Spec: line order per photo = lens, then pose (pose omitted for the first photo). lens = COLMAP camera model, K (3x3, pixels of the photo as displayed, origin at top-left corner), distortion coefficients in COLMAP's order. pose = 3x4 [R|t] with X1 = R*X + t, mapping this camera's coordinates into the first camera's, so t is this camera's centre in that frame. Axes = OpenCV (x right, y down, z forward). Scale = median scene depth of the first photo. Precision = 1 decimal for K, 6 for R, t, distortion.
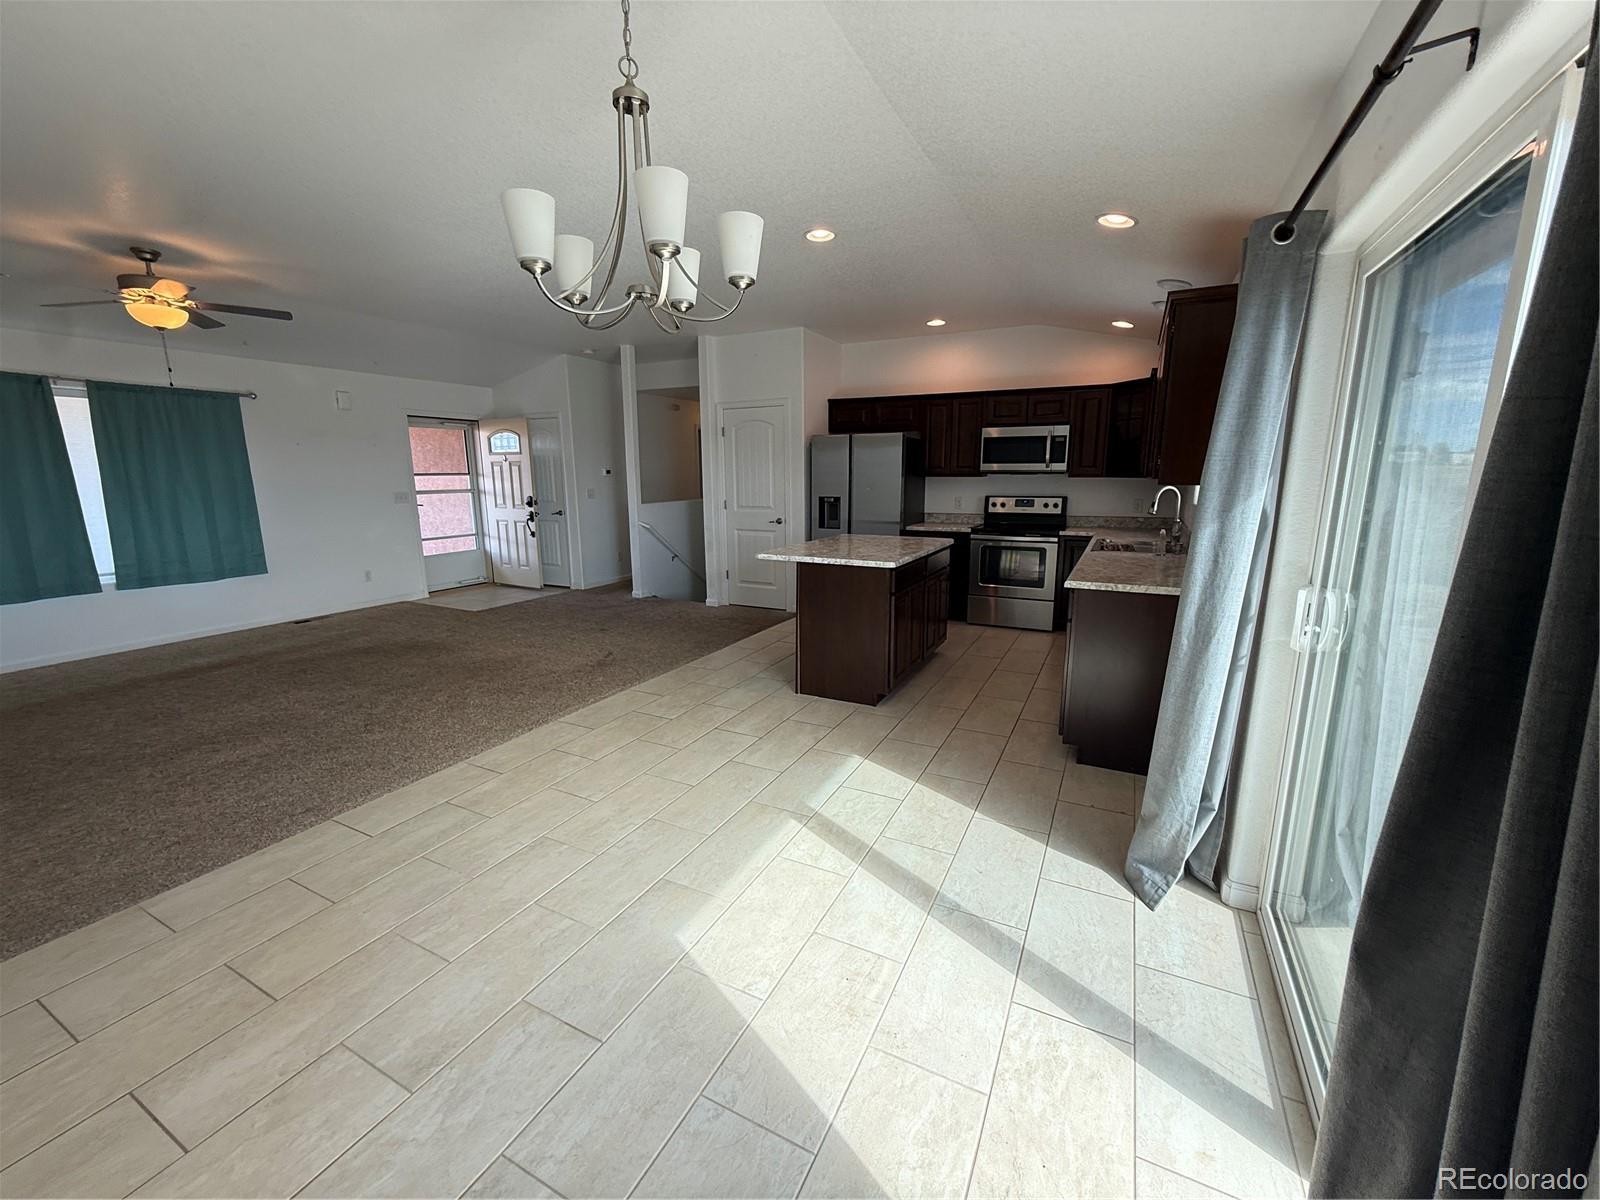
lens RADIAL K [[638.0, 0, 803.6], [0, 638.0, 598.2], [0, 0, 1]] dist [0.000716, -0.000030]
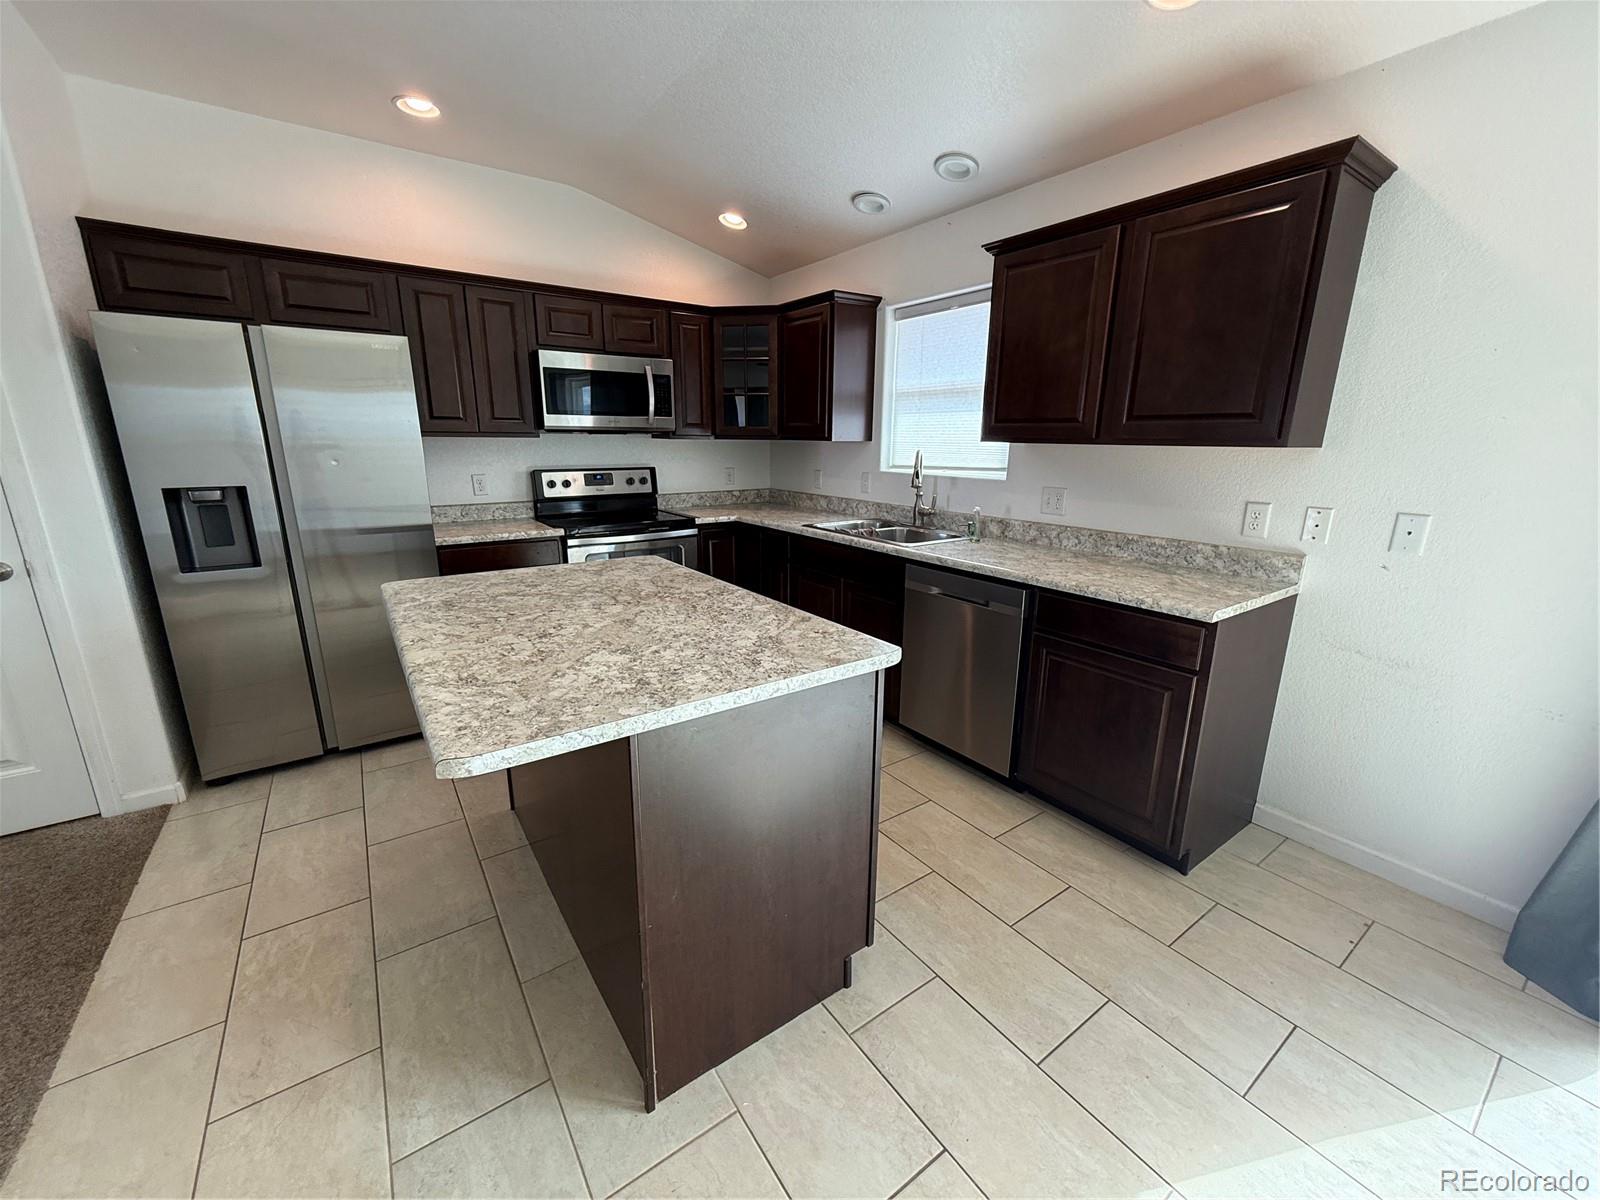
lens RADIAL K [[638.0, 0, 803.6], [0, 638.0, 598.2], [0, 0, 1]] dist [0.000716, -0.000030]
pose [[0.466331, -0.208088, 0.859788, -0.146432], [0.162549, 0.975547, 0.147941, -0.101703], [-0.869548, 0.070768, 0.488752, 0.558532]]
